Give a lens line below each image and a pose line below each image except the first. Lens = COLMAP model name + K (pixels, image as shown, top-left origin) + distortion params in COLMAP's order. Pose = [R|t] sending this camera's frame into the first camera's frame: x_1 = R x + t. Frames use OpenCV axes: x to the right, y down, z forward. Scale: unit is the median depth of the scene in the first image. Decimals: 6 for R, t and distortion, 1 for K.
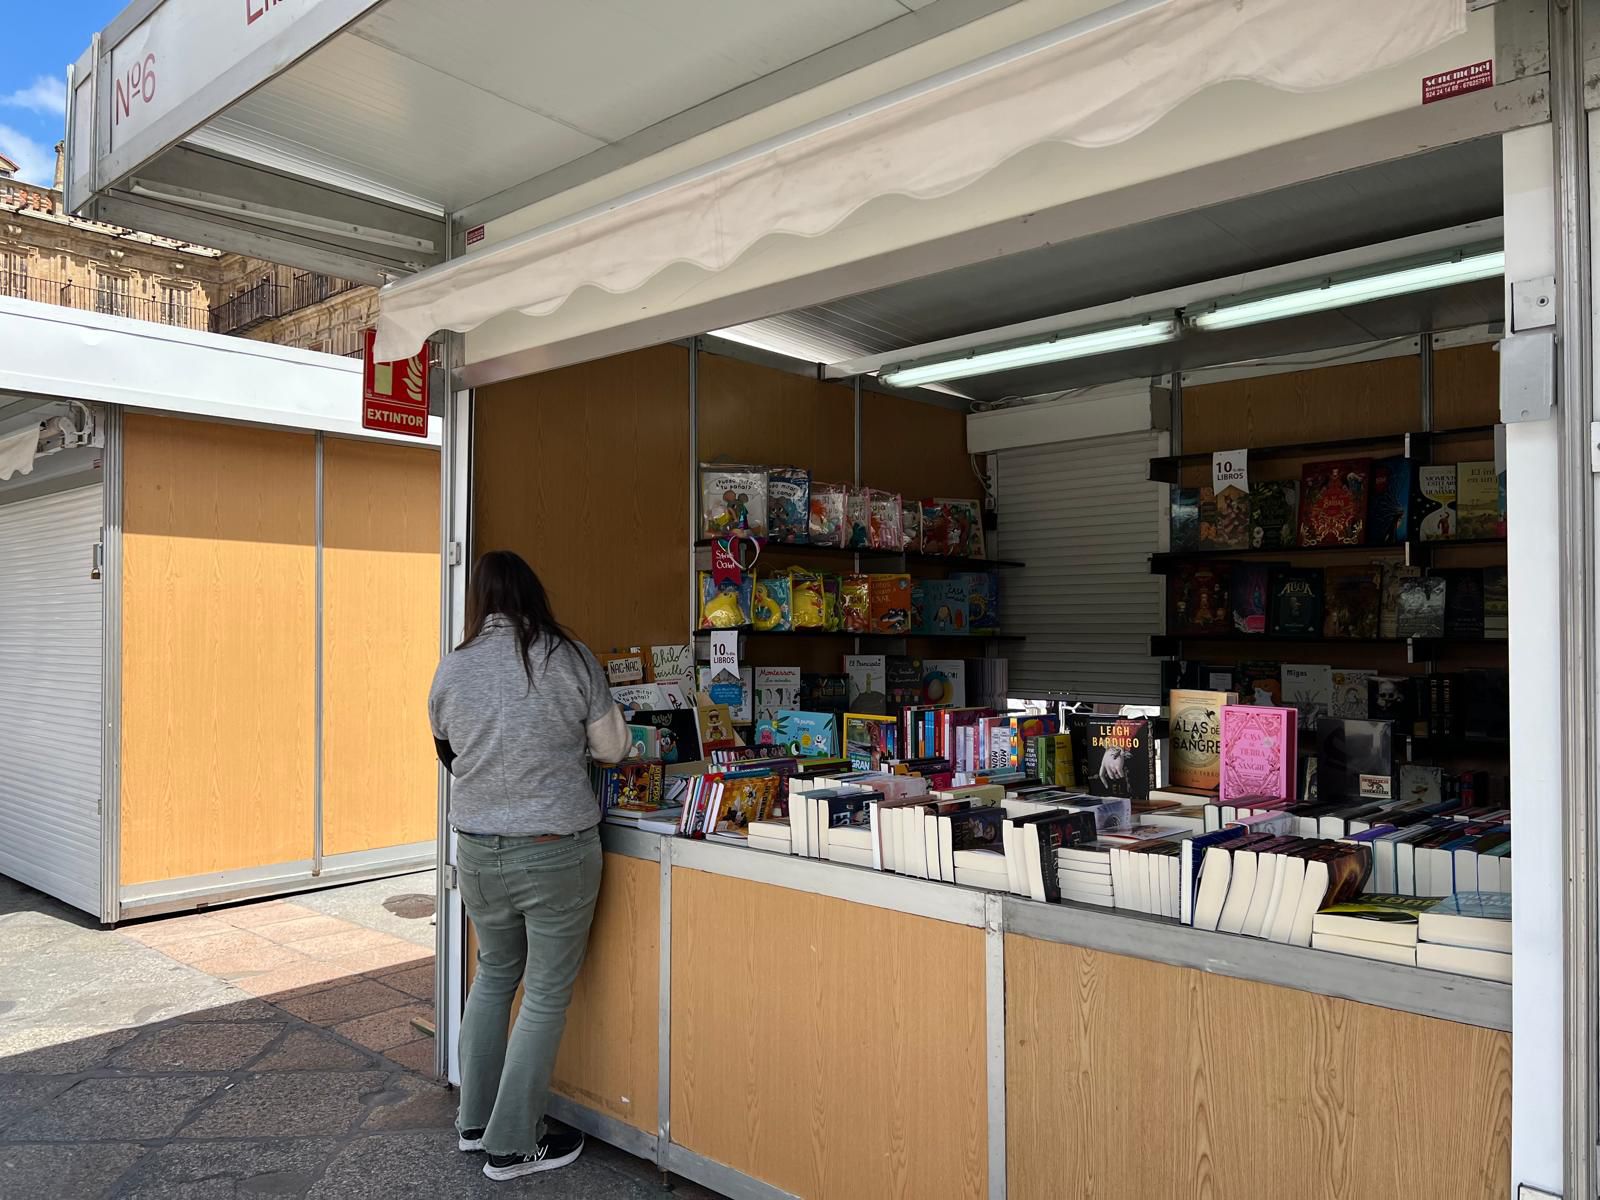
lens RADIAL K [[1202.6, 0, 791.0], [0, 1202.6, 596.1], [0, 0, 1]] dist [0.063638, -0.068372]
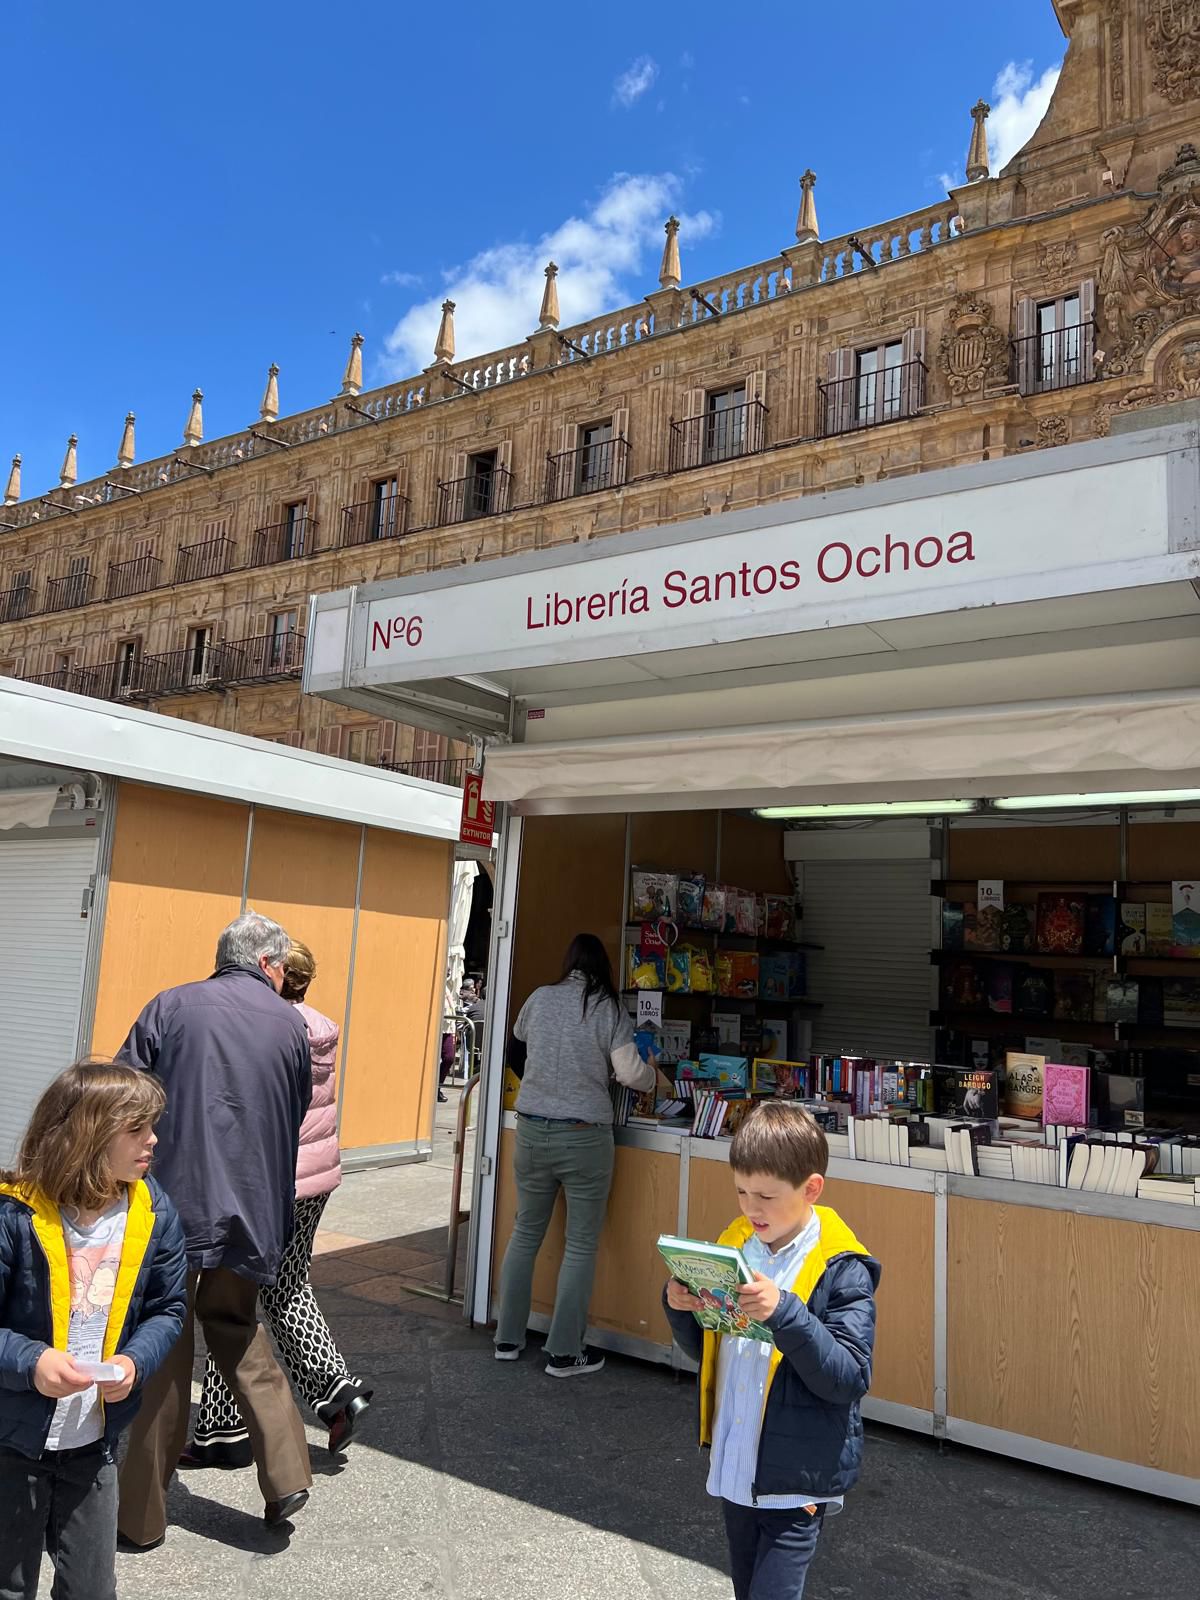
lens RADIAL K [[1202.6, 0, 600.8], [0, 1202.6, 786.1], [0, 0, 1]] dist [0.063638, -0.068372]
pose [[0.987962, 0.075251, 0.135162, -0.309185], [-0.057548, 0.989788, -0.130417, -0.020296], [-0.143596, 0.121069, 0.982203, -0.357610]]
